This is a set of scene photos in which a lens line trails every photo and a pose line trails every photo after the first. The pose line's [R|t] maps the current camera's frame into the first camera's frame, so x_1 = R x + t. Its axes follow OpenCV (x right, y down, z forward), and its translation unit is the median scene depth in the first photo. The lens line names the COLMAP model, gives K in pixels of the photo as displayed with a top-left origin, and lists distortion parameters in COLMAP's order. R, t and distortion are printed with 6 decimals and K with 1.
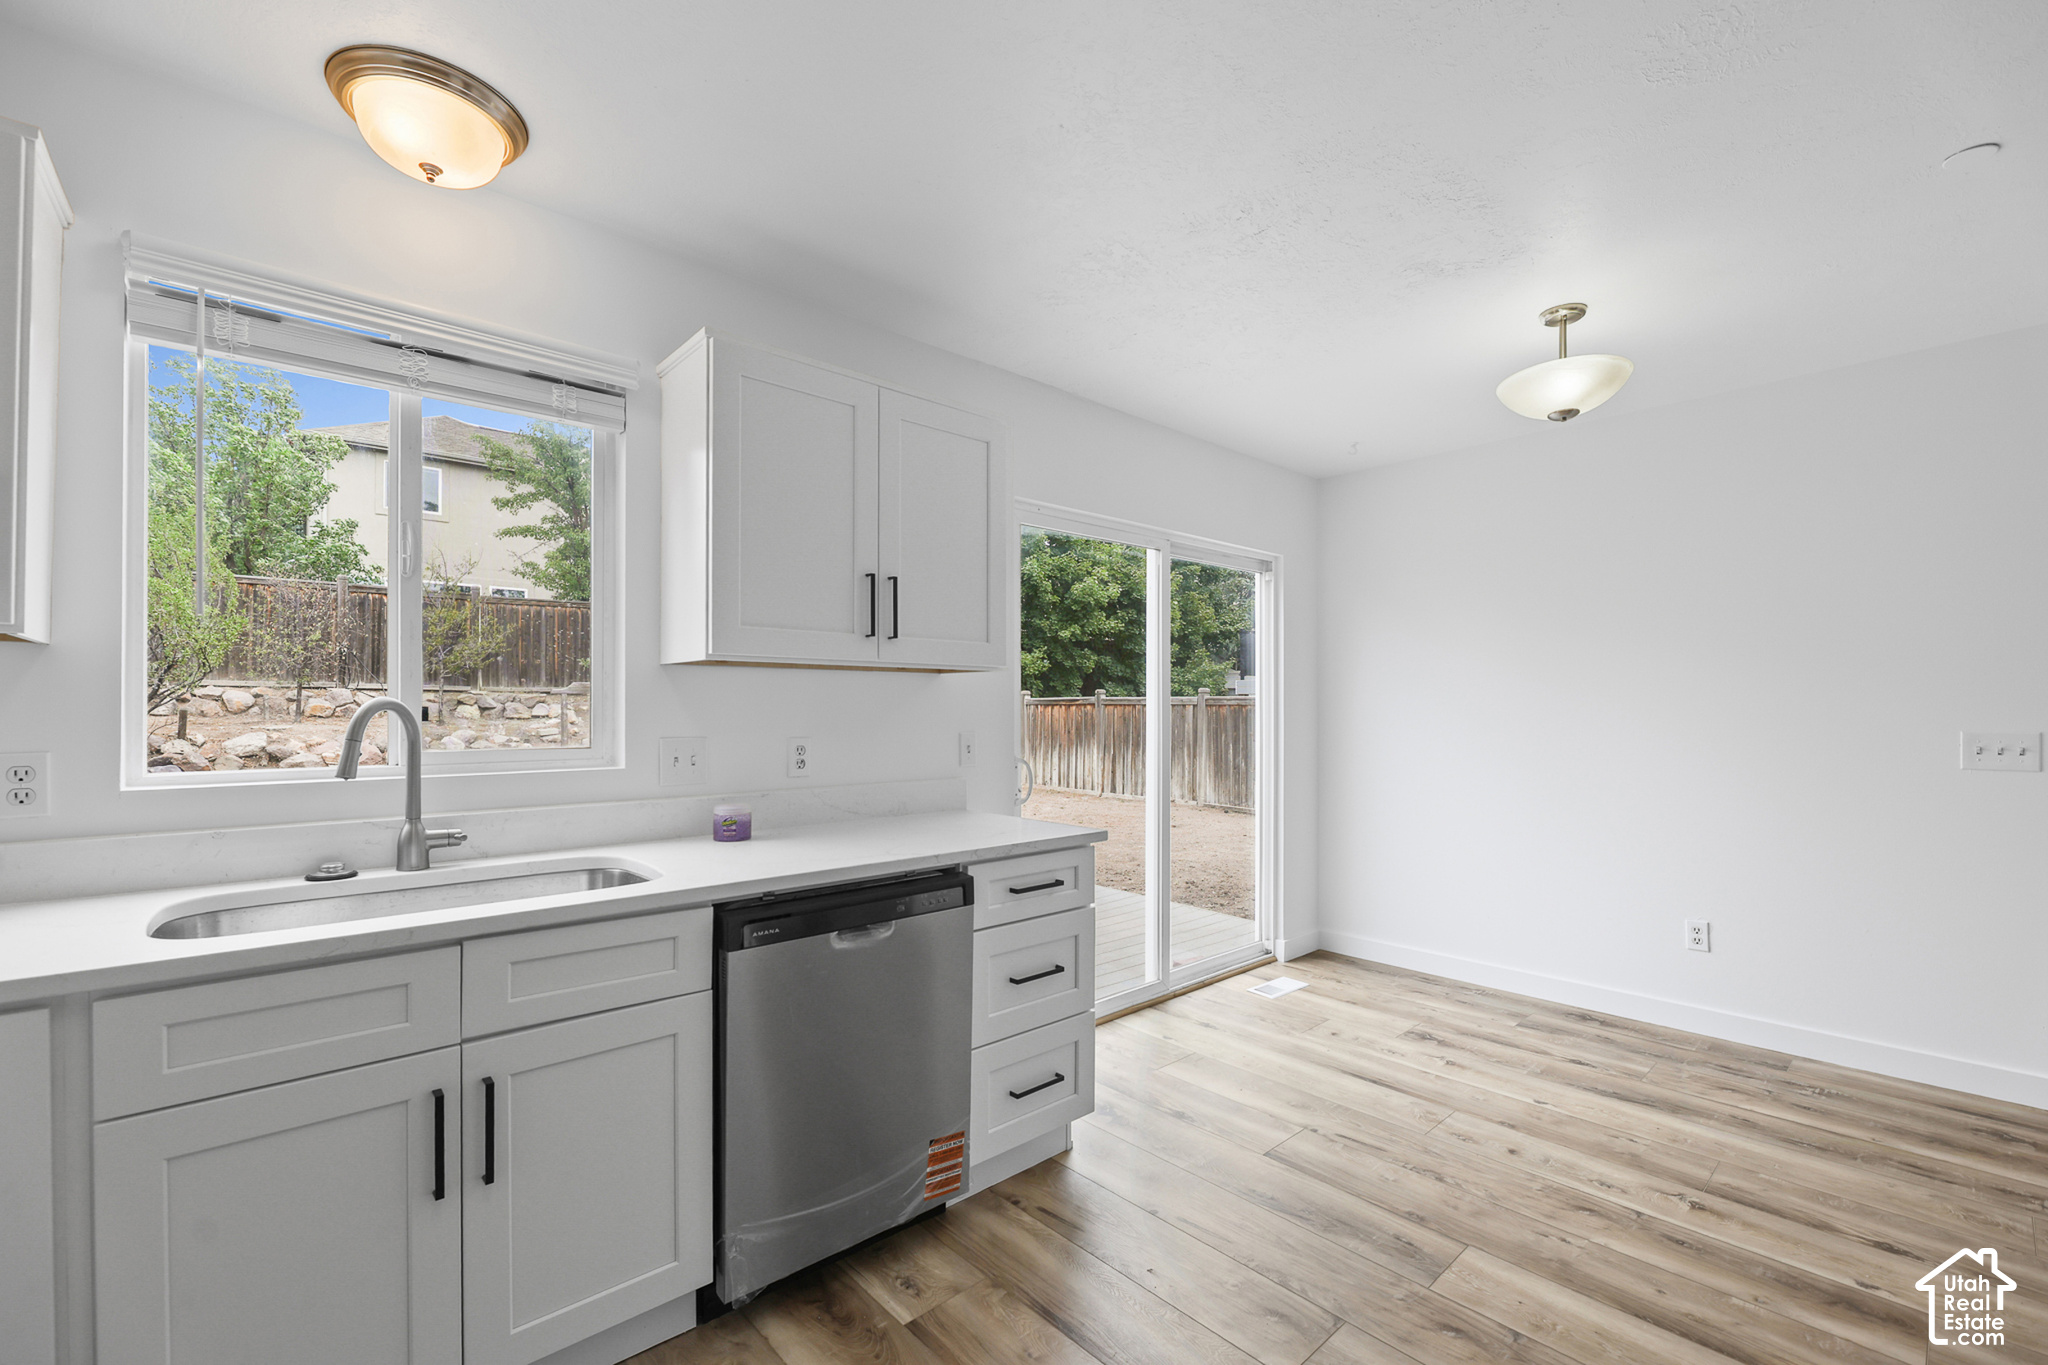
lens RADIAL K [[842.5, 0, 1061.9], [0, 842.5, 722.5], [0, 0, 1]] dist [0.002276, -0.002377]
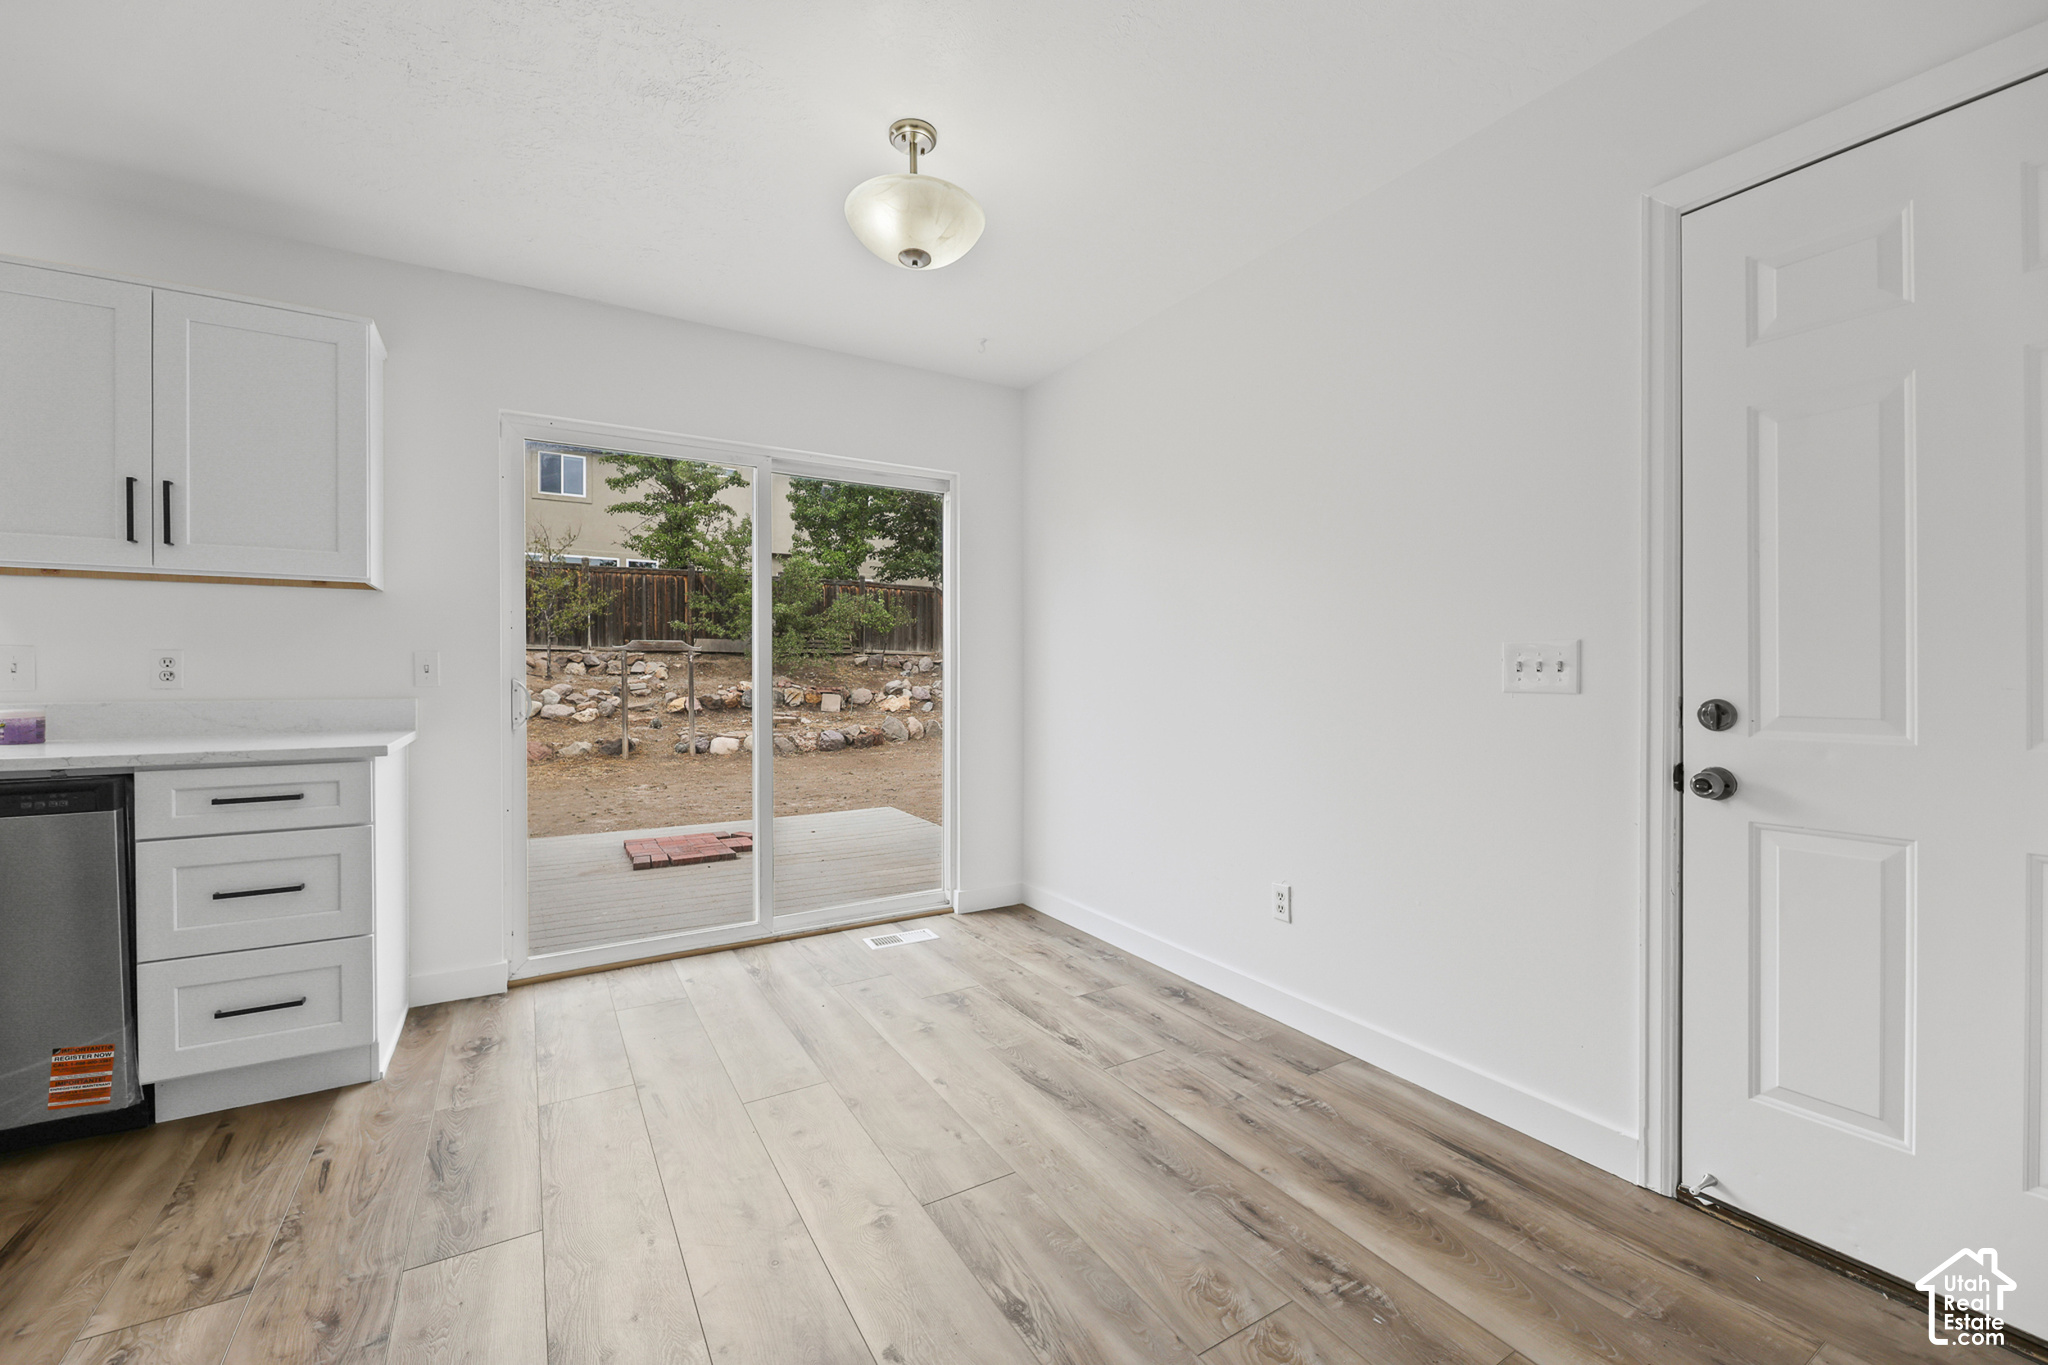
lens RADIAL K [[842.5, 0, 1027.4], [0, 842.5, 678.4], [0, 0, 1]] dist [0.002276, -0.002377]
pose [[0.977993, 0.000488, -0.208636, 0.151725], [-0.002217, 0.999965, -0.008054, 0.009478], [0.208625, 0.008340, 0.977960, 0.032936]]
